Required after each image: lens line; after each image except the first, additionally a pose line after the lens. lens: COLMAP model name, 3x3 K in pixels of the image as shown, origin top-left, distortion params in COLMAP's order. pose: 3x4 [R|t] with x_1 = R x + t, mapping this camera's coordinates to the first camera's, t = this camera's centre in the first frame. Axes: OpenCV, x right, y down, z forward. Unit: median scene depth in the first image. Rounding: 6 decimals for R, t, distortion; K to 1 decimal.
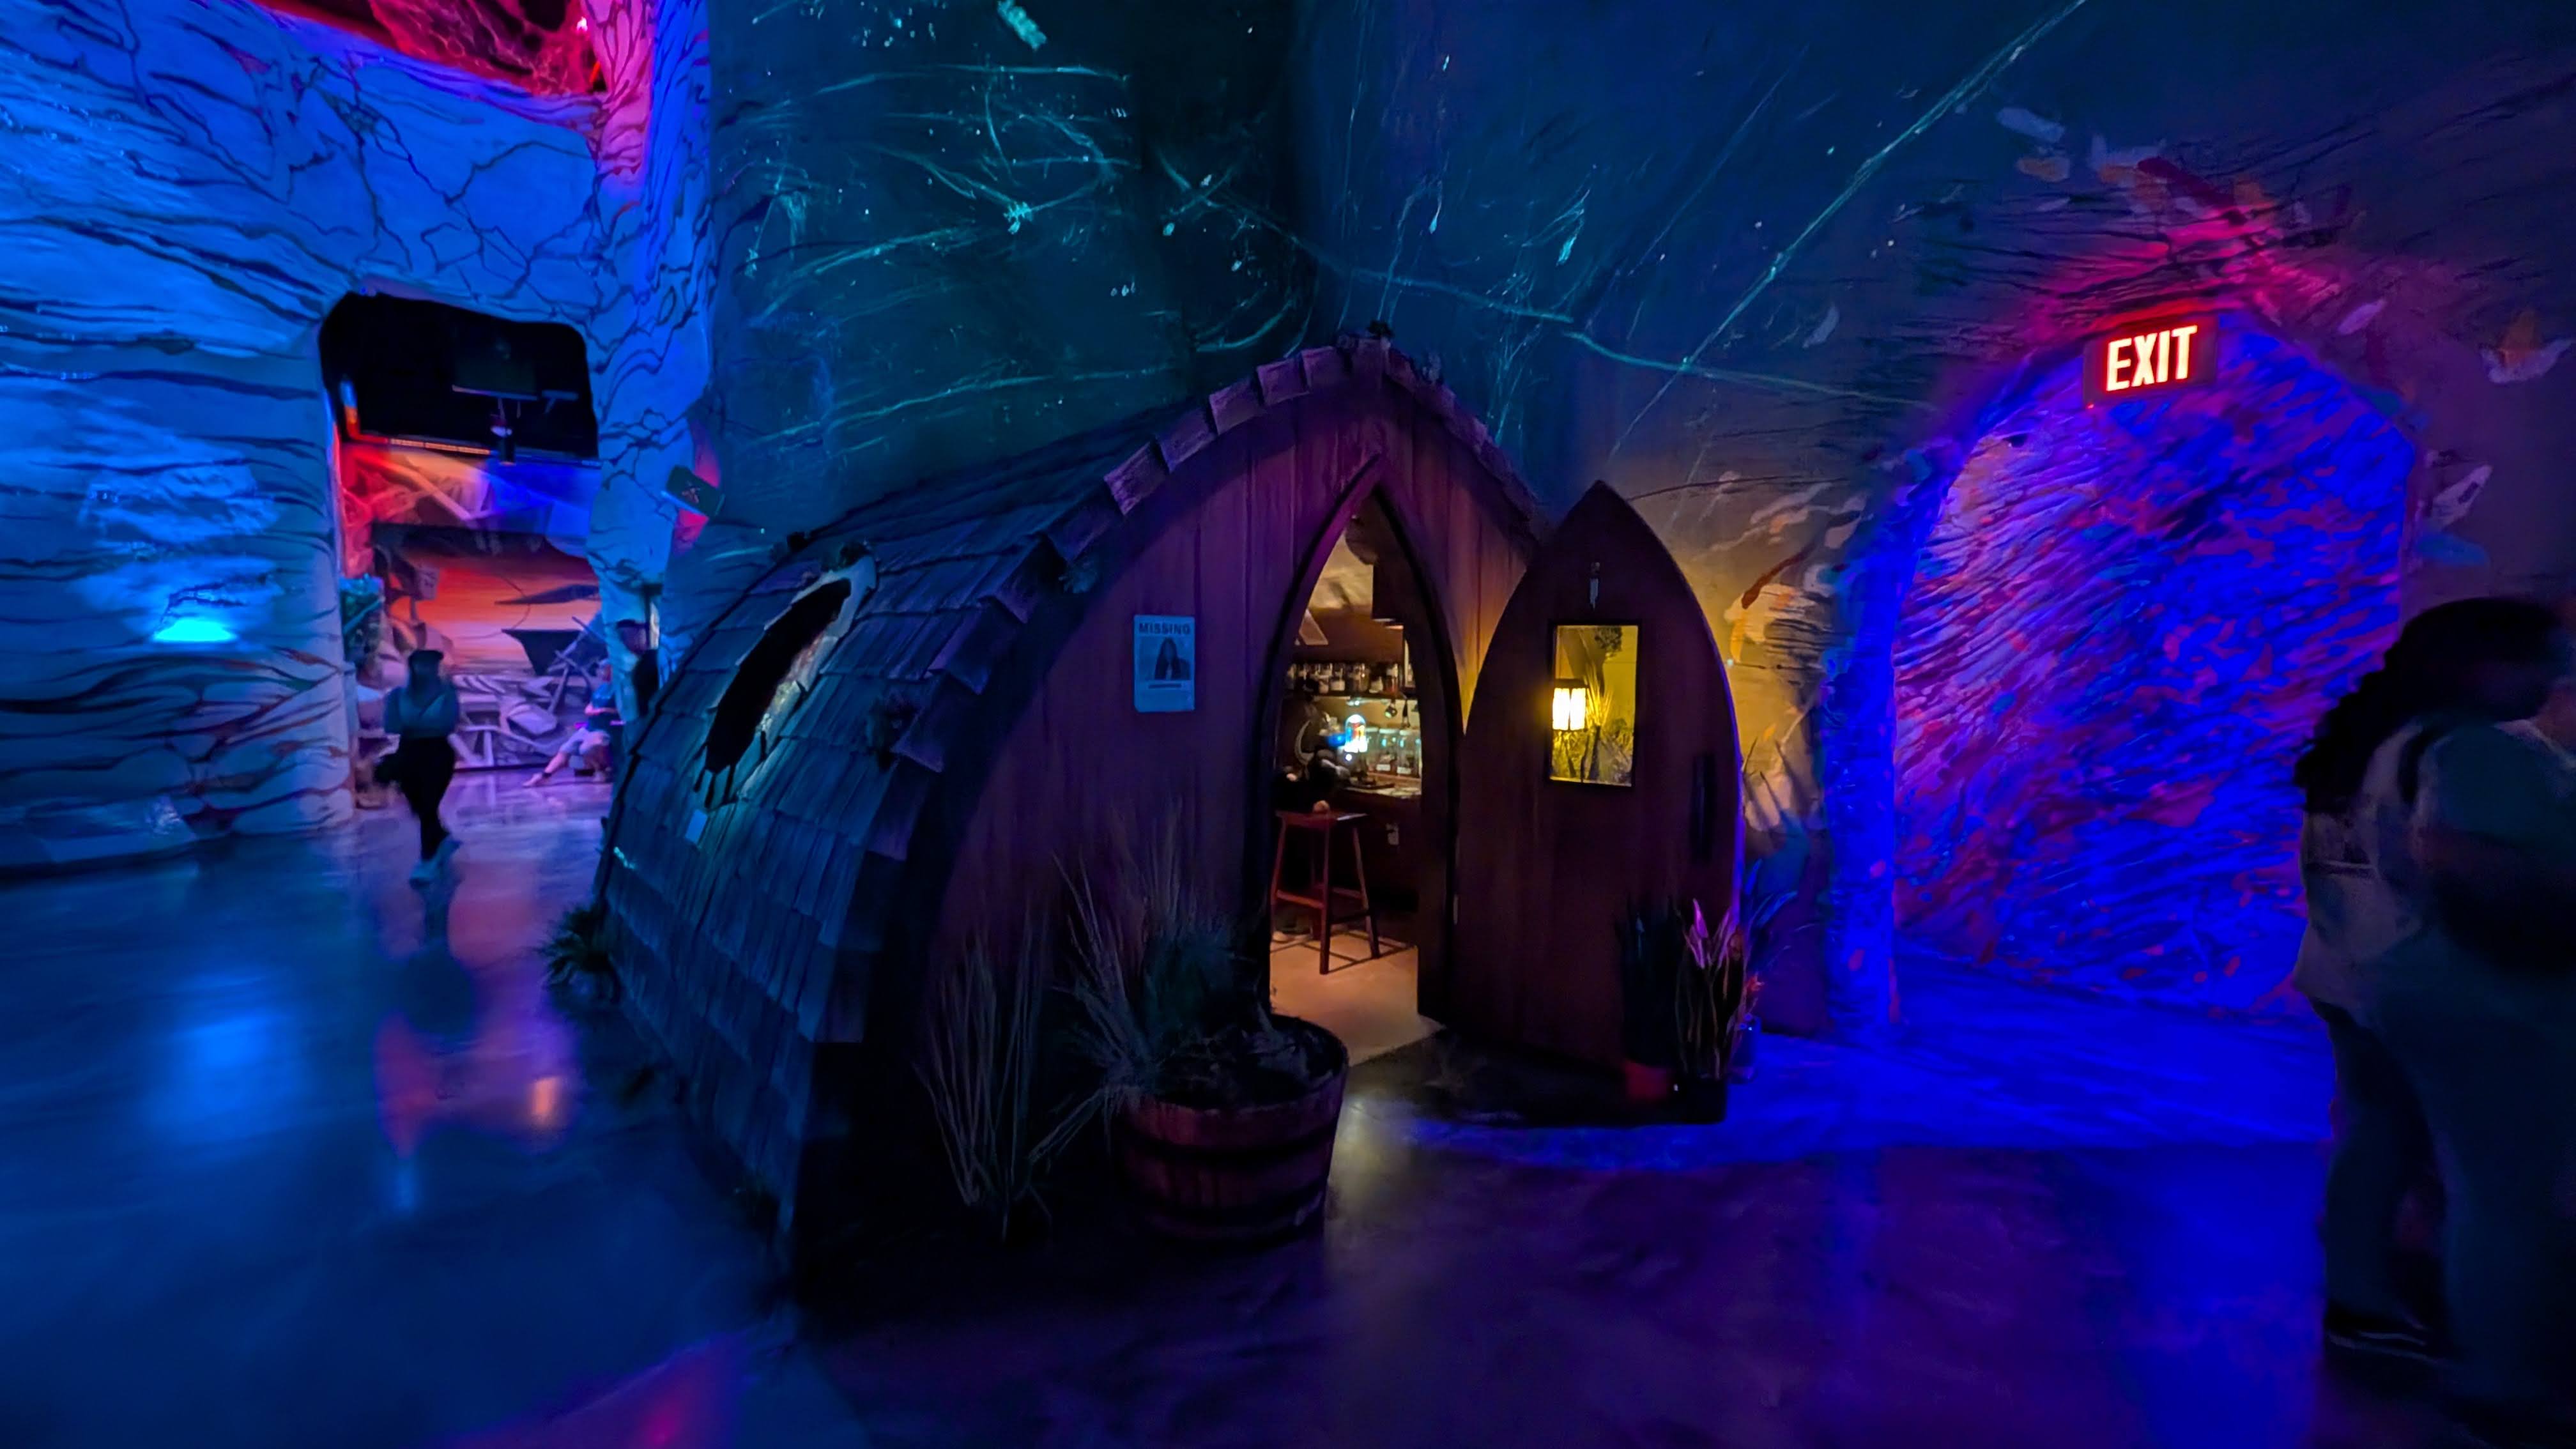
lens RADIAL K [[973.2, 0, 1278.8], [0, 973.2, 740.8], [0, 0, 1]] dist [0.001447, 0.000404]
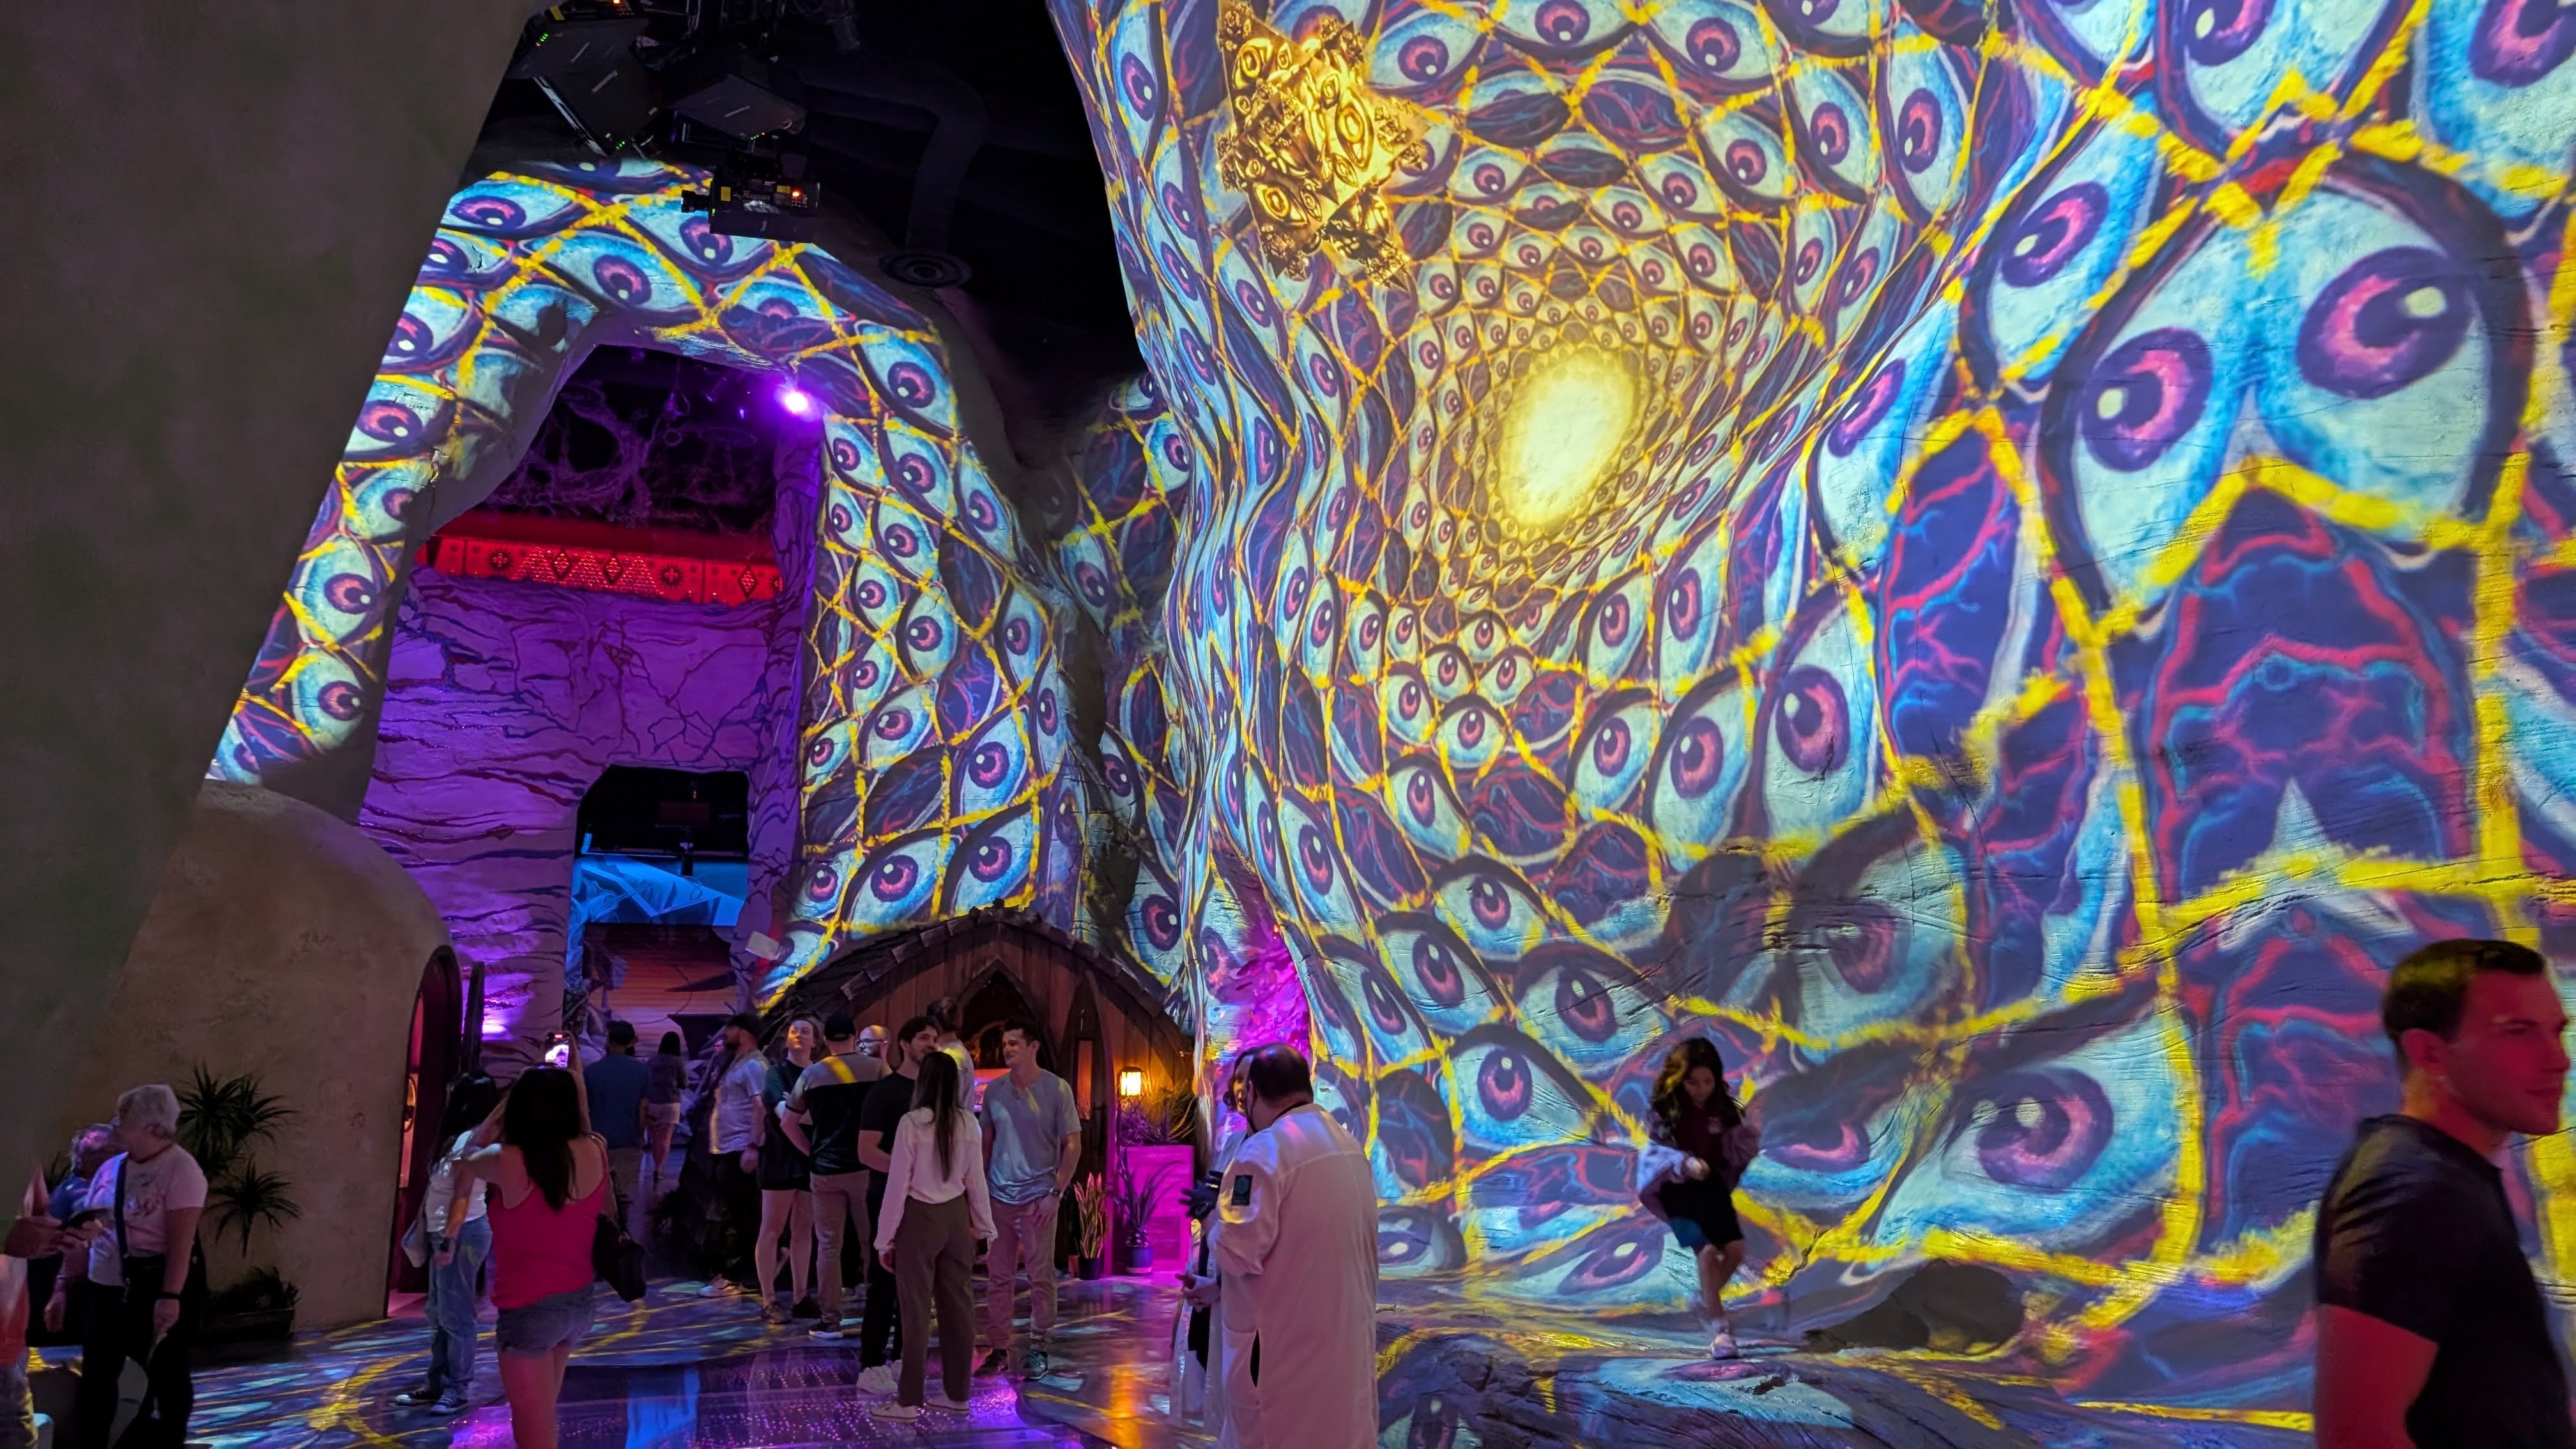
lens RADIAL K [[1852.5, 0, 1292.2], [0, 1852.5, 724.0], [0, 0, 1]] dist [0.004952, 0.000058]
pose [[0.935409, -0.050490, -0.349944, 0.940701], [-0.037636, 0.969909, -0.240540, 0.066035], [0.351558, 0.238173, 0.905362, -1.115915]]
